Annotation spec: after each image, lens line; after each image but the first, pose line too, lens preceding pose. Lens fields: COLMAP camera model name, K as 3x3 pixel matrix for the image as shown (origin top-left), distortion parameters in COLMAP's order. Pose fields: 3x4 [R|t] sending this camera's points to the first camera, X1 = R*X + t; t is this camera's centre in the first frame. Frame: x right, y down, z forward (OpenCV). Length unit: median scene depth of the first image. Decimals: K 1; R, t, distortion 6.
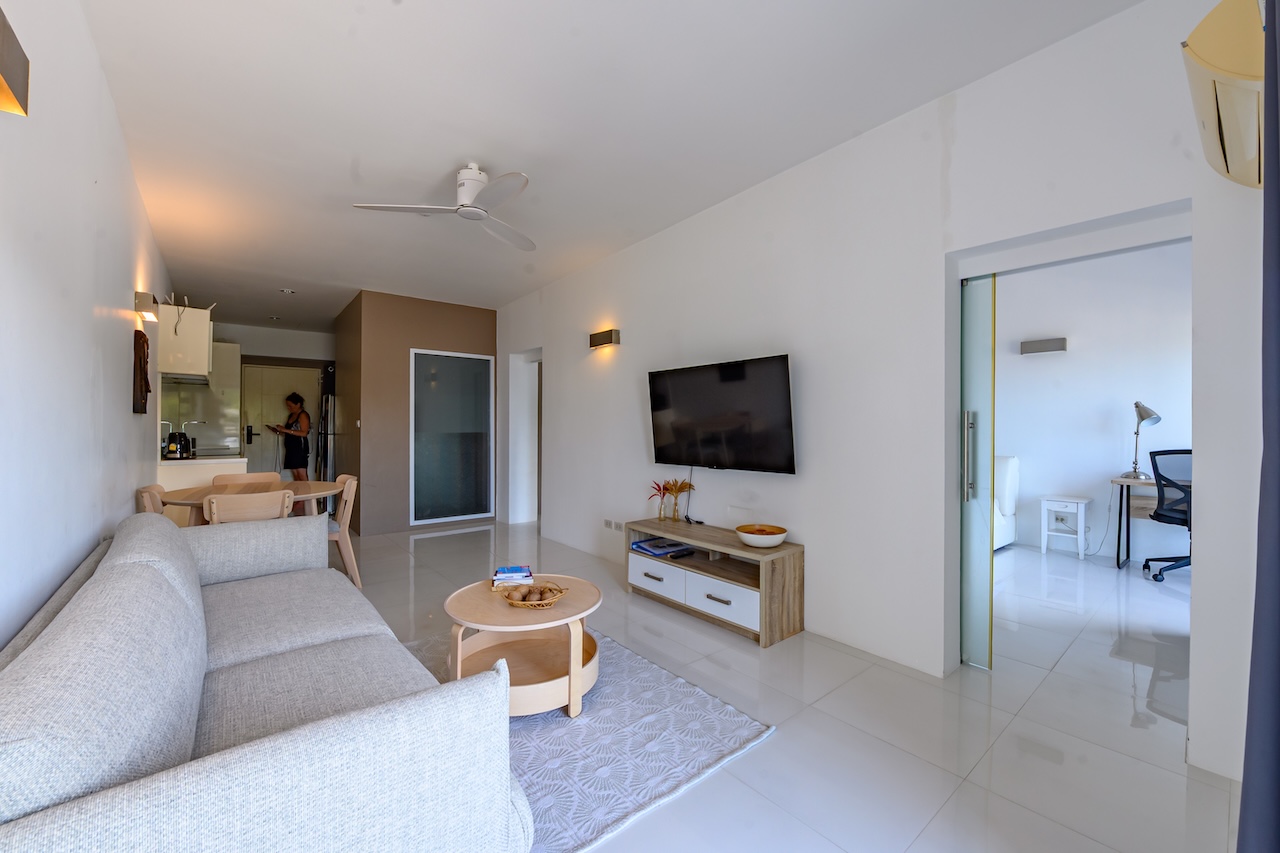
lens RADIAL K [[506.4, 0, 638.6], [0, 506.4, 423.3], [0, 0, 1]] dist [-0.011468, -0.000381]
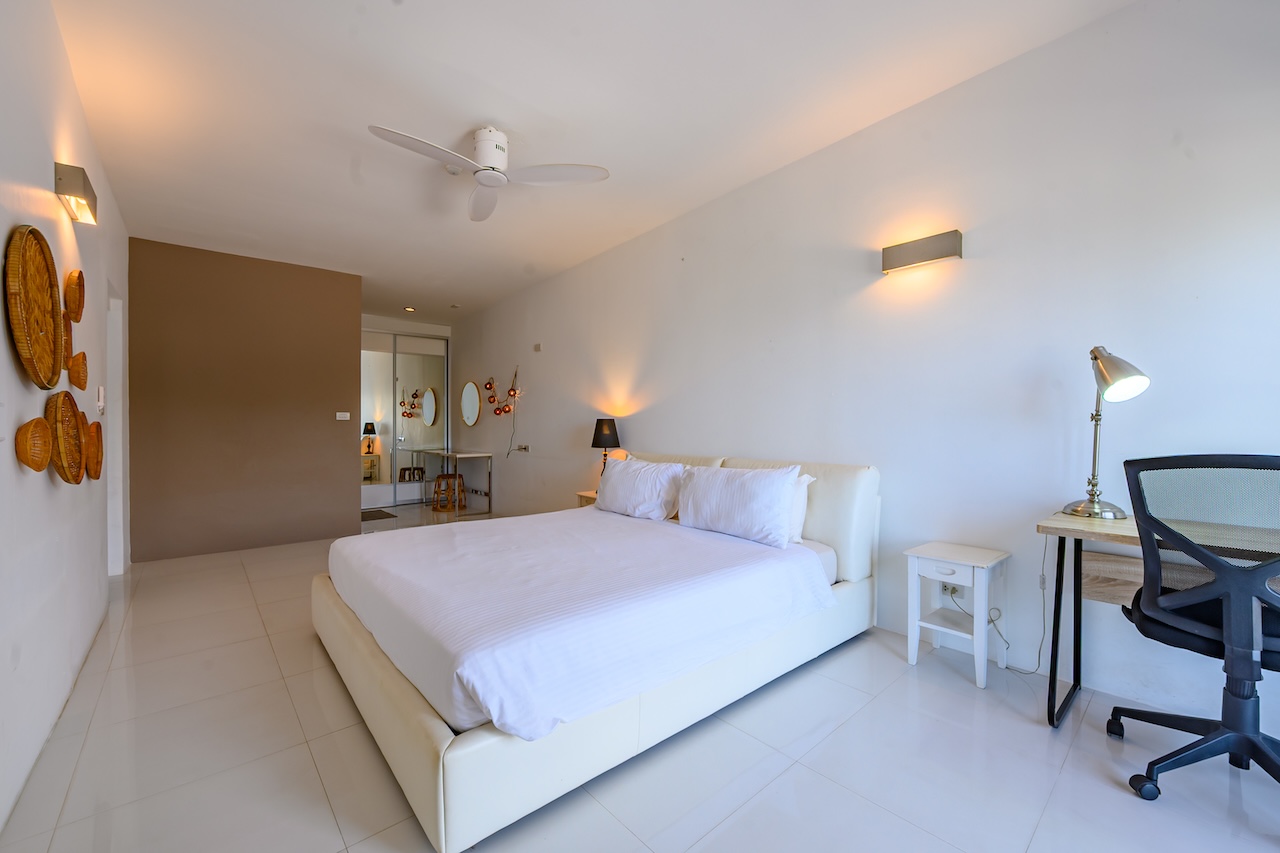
lens RADIAL K [[506.4, 0, 638.6], [0, 506.4, 423.3], [0, 0, 1]] dist [-0.011468, -0.000381]
pose [[0.999355, -0.002328, 0.035848, 0.569014], [0.002128, 0.999982, 0.005622, 0.022112], [-0.035860, -0.005542, 0.999341, 0.564799]]
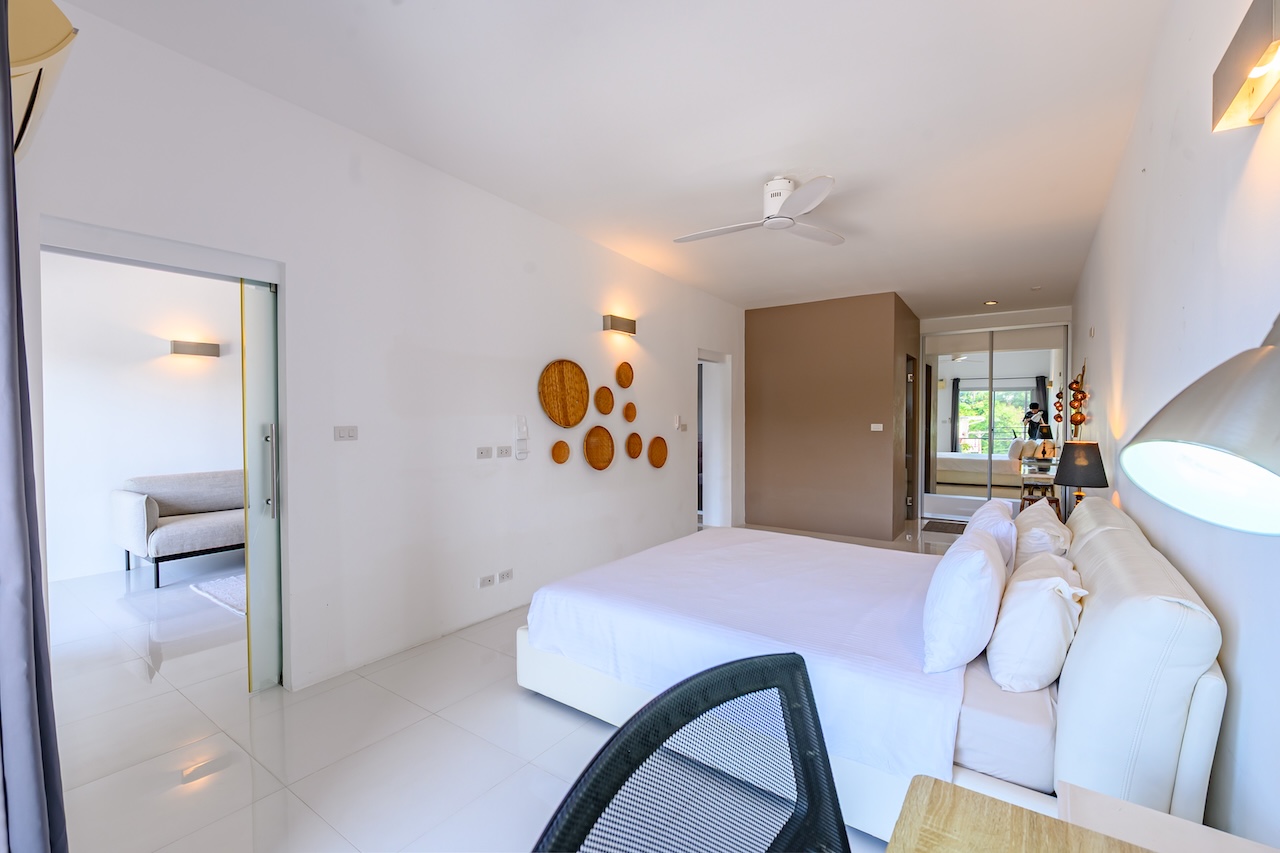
lens RADIAL K [[578.9, 0, 638.6], [0, 578.9, 418.8], [0, 0, 1]] dist [-0.007162, -0.000249]
pose [[0.263682, 0.002618, -0.964606, 1.108685], [0.007492, 0.999961, 0.004762, -0.018849], [0.964581, -0.008483, 0.263652, 0.824911]]
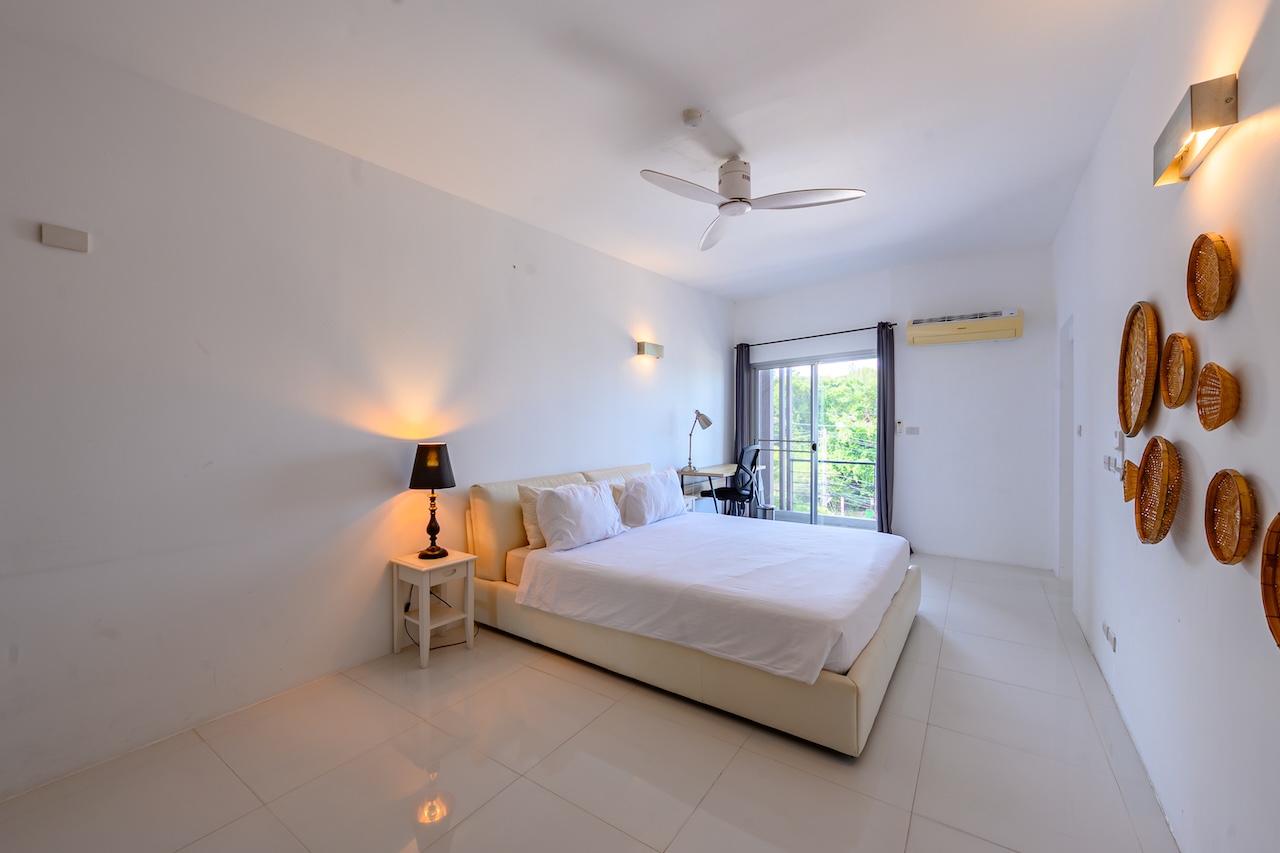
lens RADIAL K [[504.8, 0, 635.4], [0, 504.8, 424.9], [0, 0, 1]] dist [-0.000417, -0.000104]
pose [[-0.282291, -0.006726, 0.959305, -0.158875], [-0.005126, 0.999972, 0.005503, -0.010422], [-0.959315, -0.003364, -0.282318, 1.498032]]
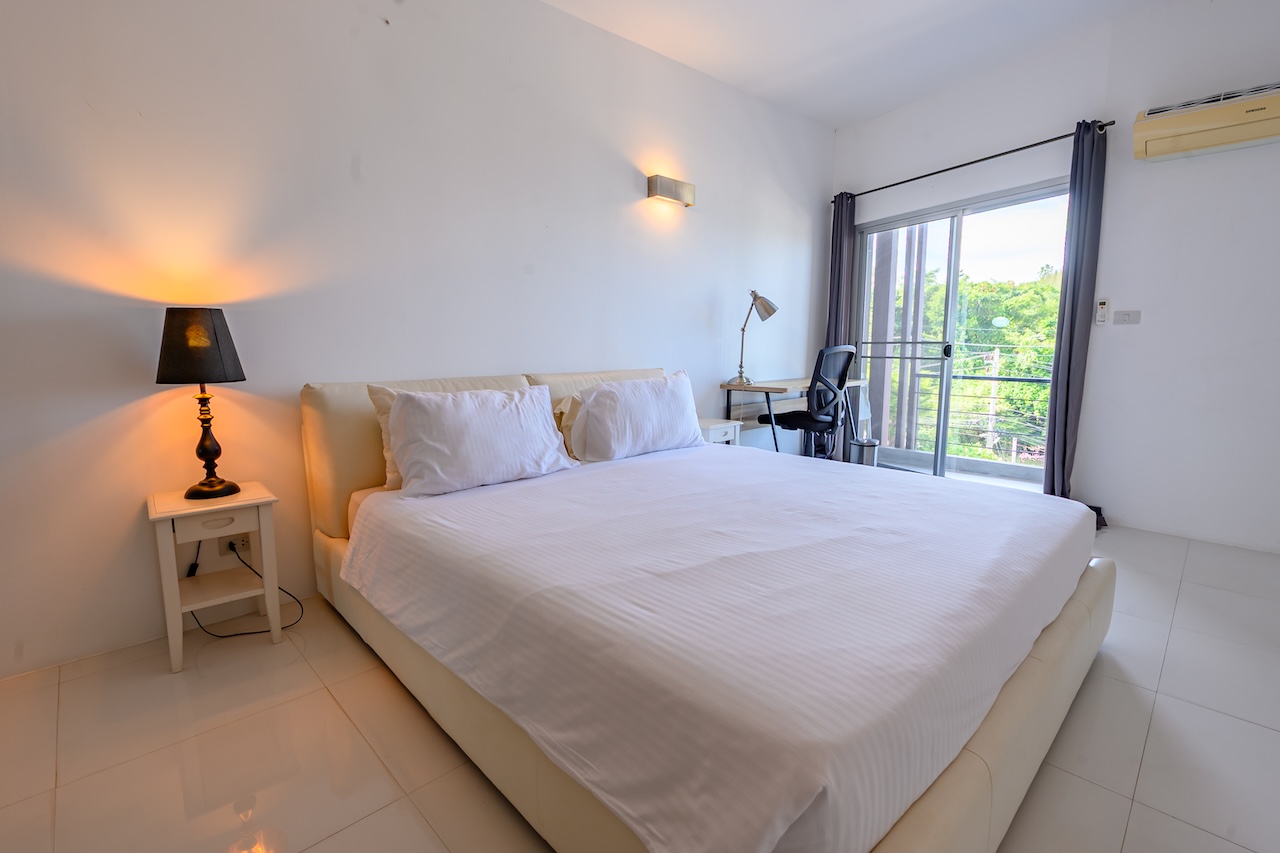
lens RADIAL K [[578.9, 0, 638.6], [0, 578.9, 418.8], [0, 0, 1]] dist [-0.007162, -0.000249]
pose [[-0.087180, -0.130447, 0.987615, 0.064823], [-0.006354, 0.991442, 0.130392, 0.042780], [-0.996172, 0.005092, -0.087263, 1.266653]]
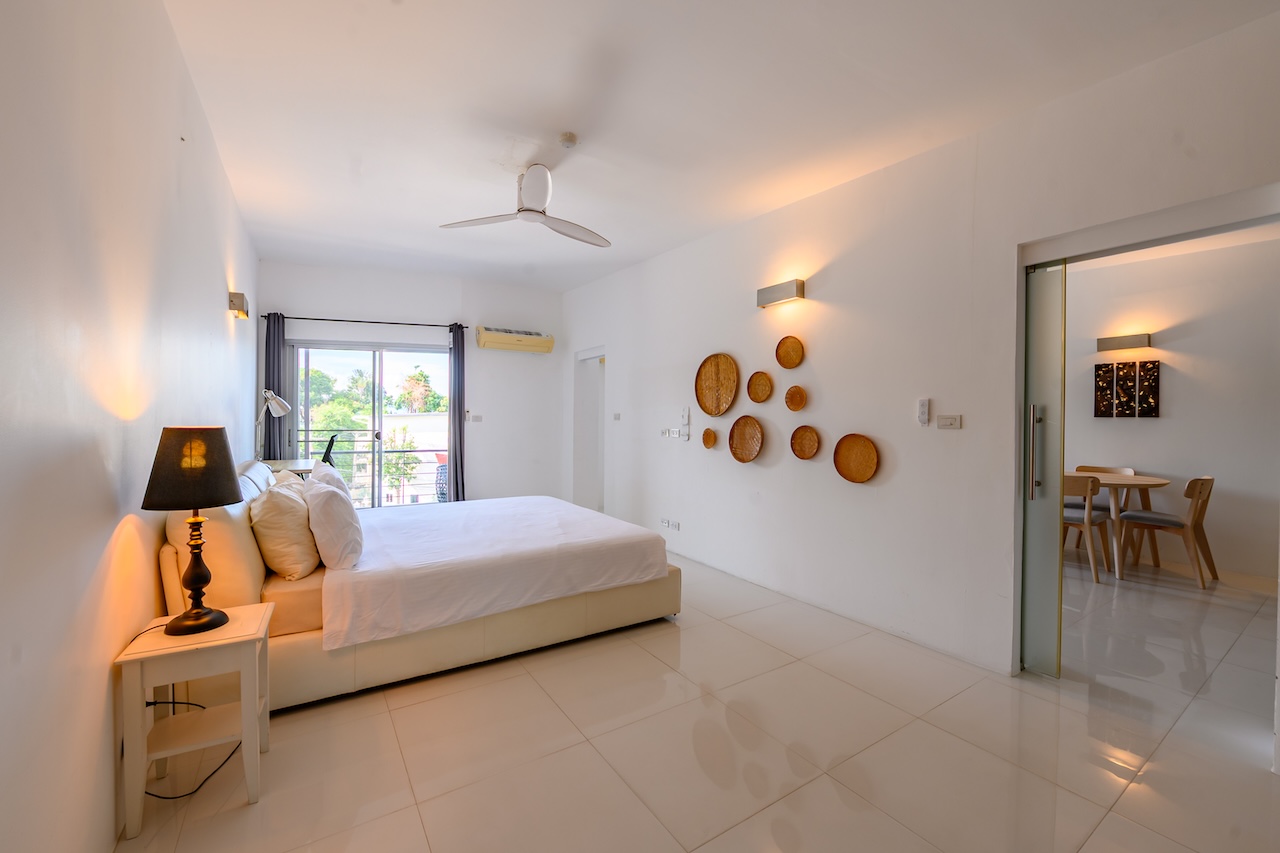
lens RADIAL K [[506.4, 0, 638.6], [0, 506.4, 423.3], [0, 0, 1]] dist [-0.011468, -0.000381]
pose [[-0.994476, -0.009865, 0.104499, 0.181030], [-0.009684, 0.999951, 0.002231, 0.011632], [-0.104516, 0.001207, -0.994523, 1.893592]]
